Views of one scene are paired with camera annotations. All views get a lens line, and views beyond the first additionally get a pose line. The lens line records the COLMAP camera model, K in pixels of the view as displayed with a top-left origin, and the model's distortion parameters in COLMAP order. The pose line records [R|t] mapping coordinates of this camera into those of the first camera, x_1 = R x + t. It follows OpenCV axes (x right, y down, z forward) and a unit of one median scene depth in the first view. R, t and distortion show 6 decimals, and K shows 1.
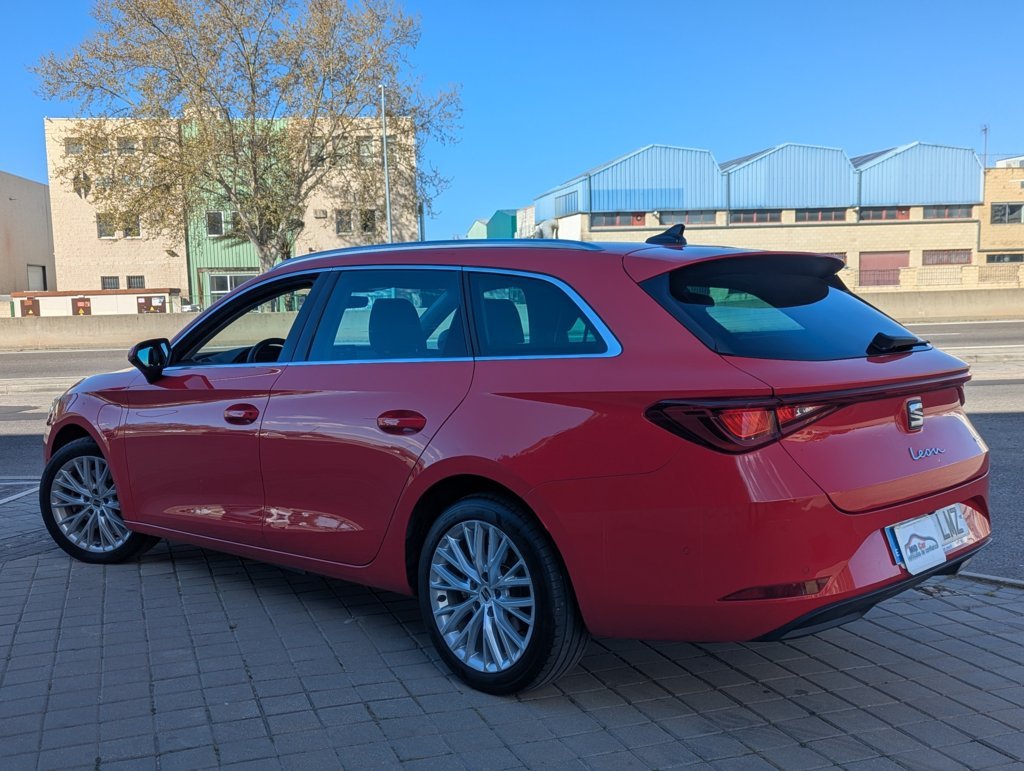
lens RADIAL K [[1089.1, 0, 507.2], [0, 1089.1, 439.5], [0, 0, 1]] dist [0.011974, 0.004621]
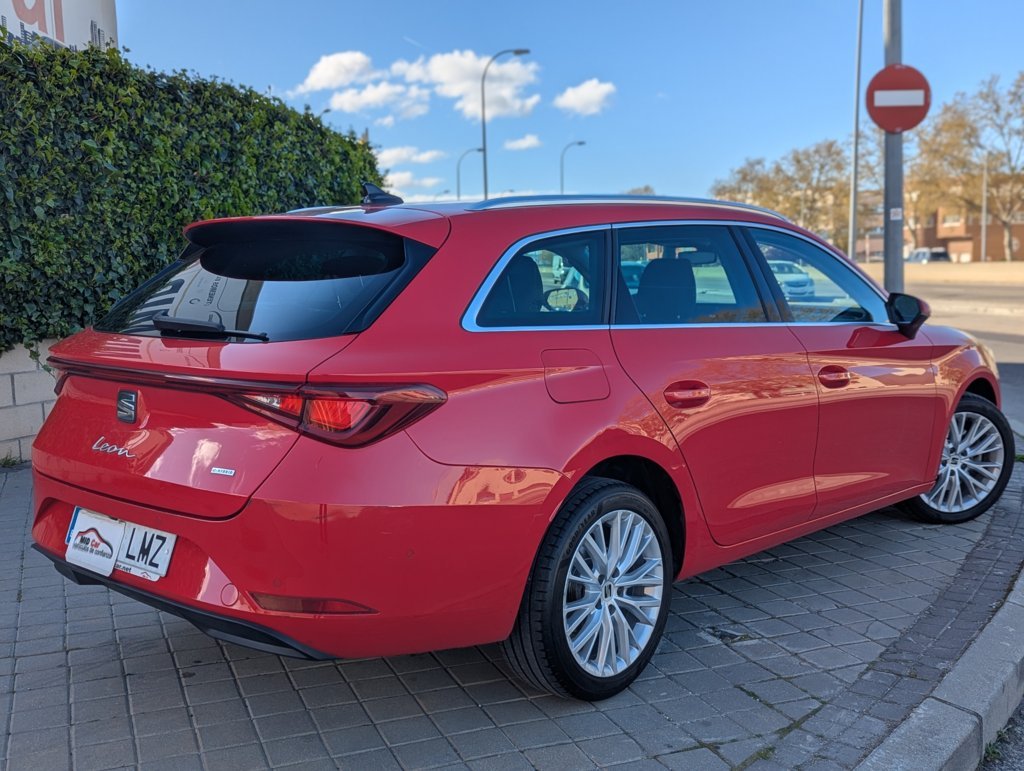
lens RADIAL K [[1089.1, 0, 507.2], [0, 1089.1, 439.5], [0, 0, 1]] dist [0.011974, 0.004621]
pose [[0.032644, 0.176882, -0.983691, 1.208105], [-0.115716, 0.978265, 0.172066, -0.176907], [0.992746, 0.108212, 0.052403, 1.214142]]
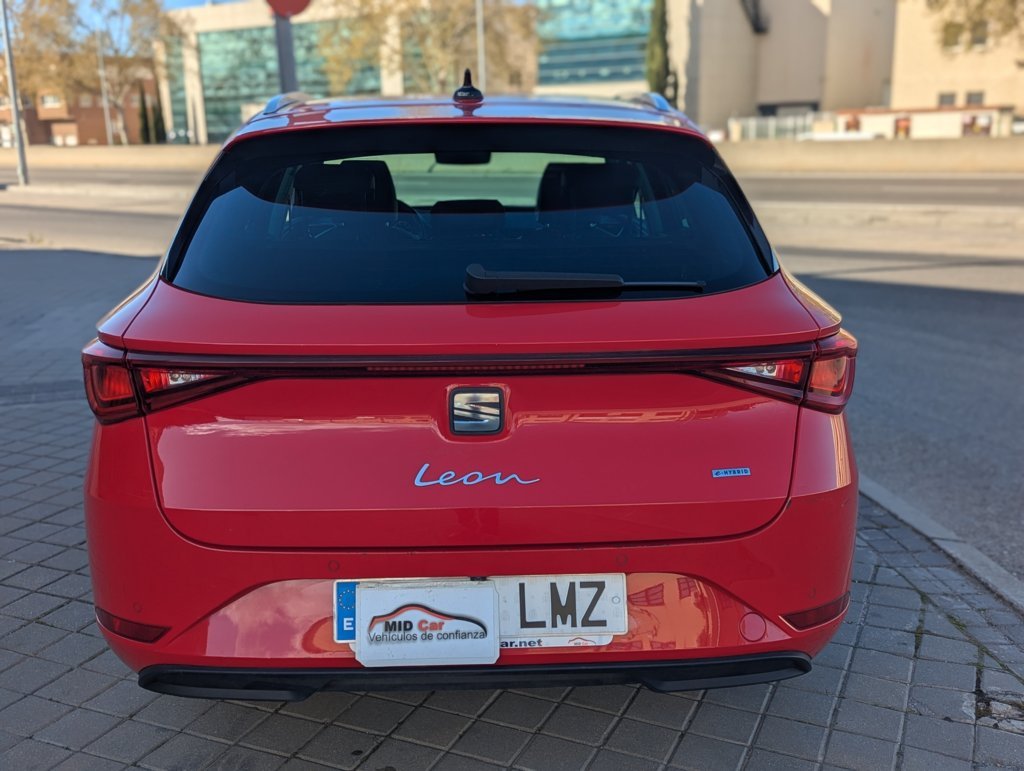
lens RADIAL K [[1089.1, 0, 507.2], [0, 1089.1, 439.5], [0, 0, 1]] dist [0.011974, 0.004621]
pose [[0.713531, 0.194728, -0.673019, 0.753840], [-0.083590, 0.977399, 0.194174, -0.118687], [0.695620, -0.082292, 0.713681, 0.570260]]
